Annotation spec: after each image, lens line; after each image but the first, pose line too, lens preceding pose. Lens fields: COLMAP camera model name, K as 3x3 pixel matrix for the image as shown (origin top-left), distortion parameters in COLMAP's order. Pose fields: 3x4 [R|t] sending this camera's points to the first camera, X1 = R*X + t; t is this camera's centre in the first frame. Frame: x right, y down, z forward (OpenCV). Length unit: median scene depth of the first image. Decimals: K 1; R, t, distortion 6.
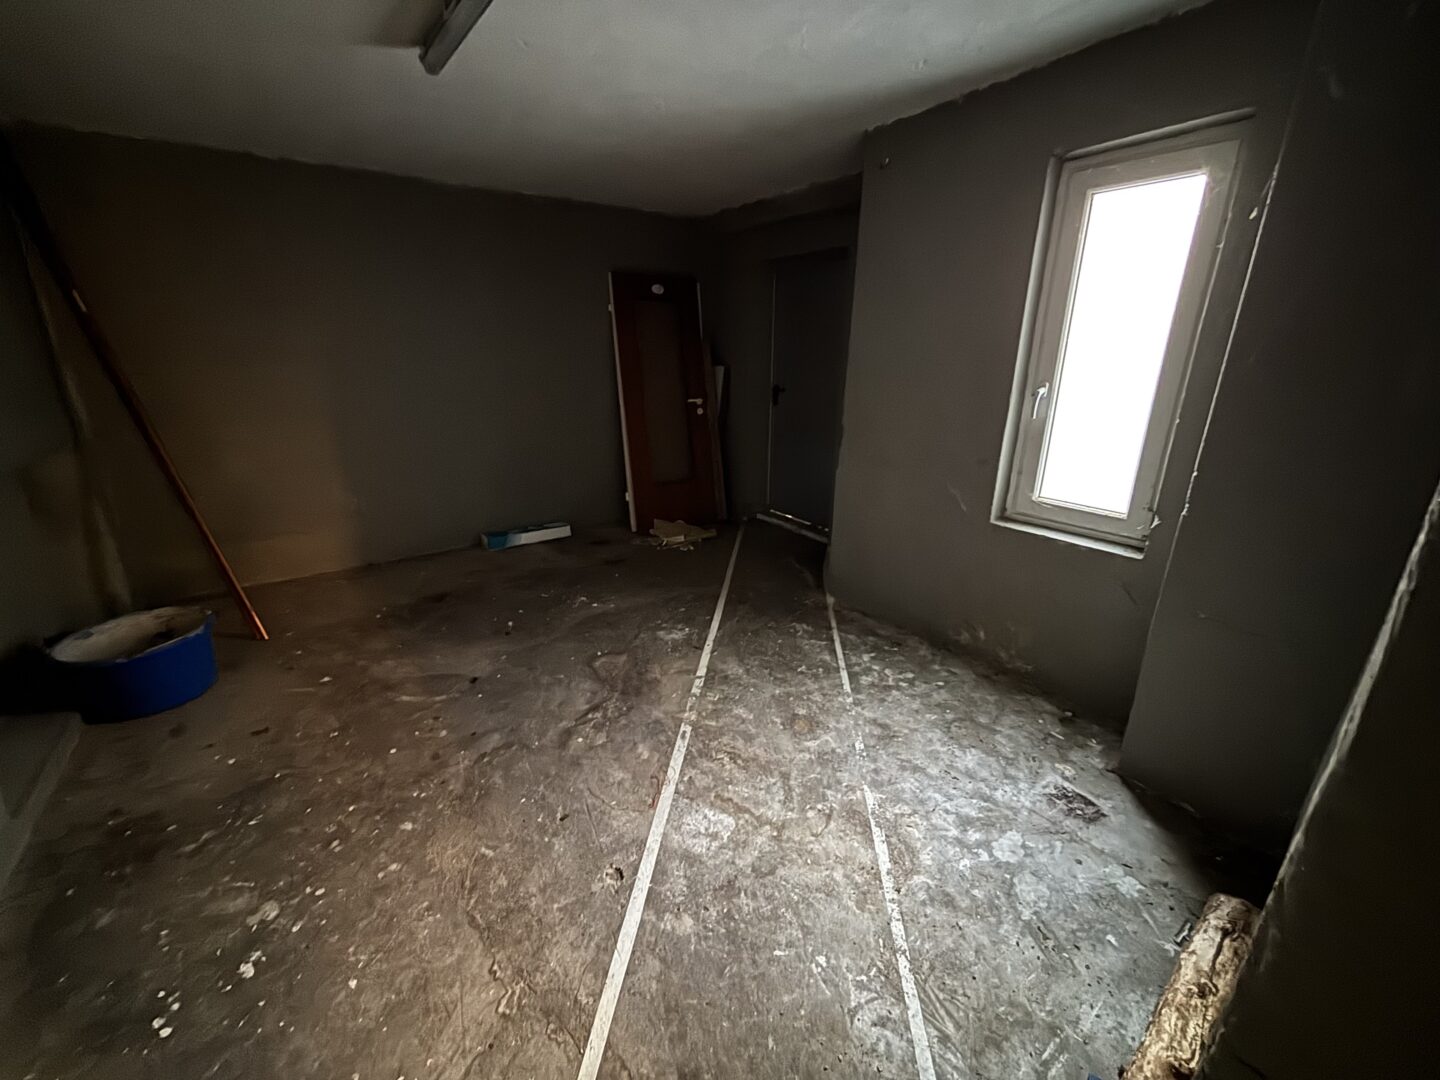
lens RADIAL K [[577.7, 0, 712.9], [0, 577.7, 533.8], [0, 0, 1]] dist [-0.000688, 0.000287]
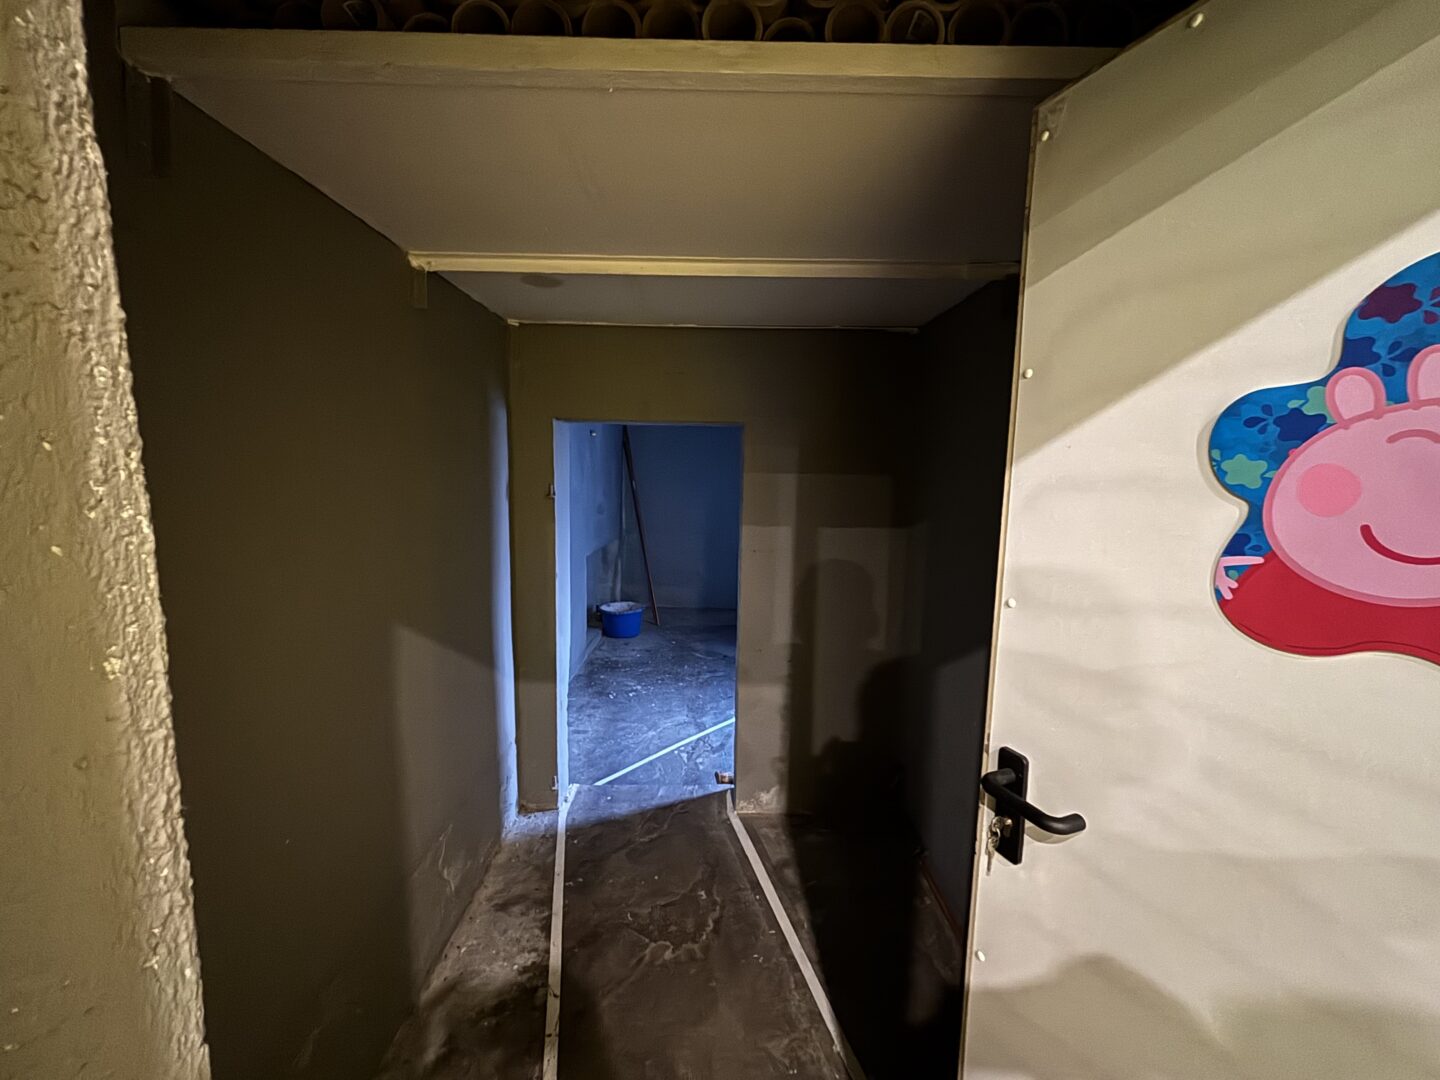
lens RADIAL K [[577.7, 0, 717.8], [0, 577.7, 539.4], [0, 0, 1]] dist [-0.000688, 0.000287]
pose [[0.808946, 0.091669, -0.580691, 1.019480], [-0.206703, 0.969049, -0.134977, 0.158981], [0.550345, 0.229220, 0.802857, -1.126852]]
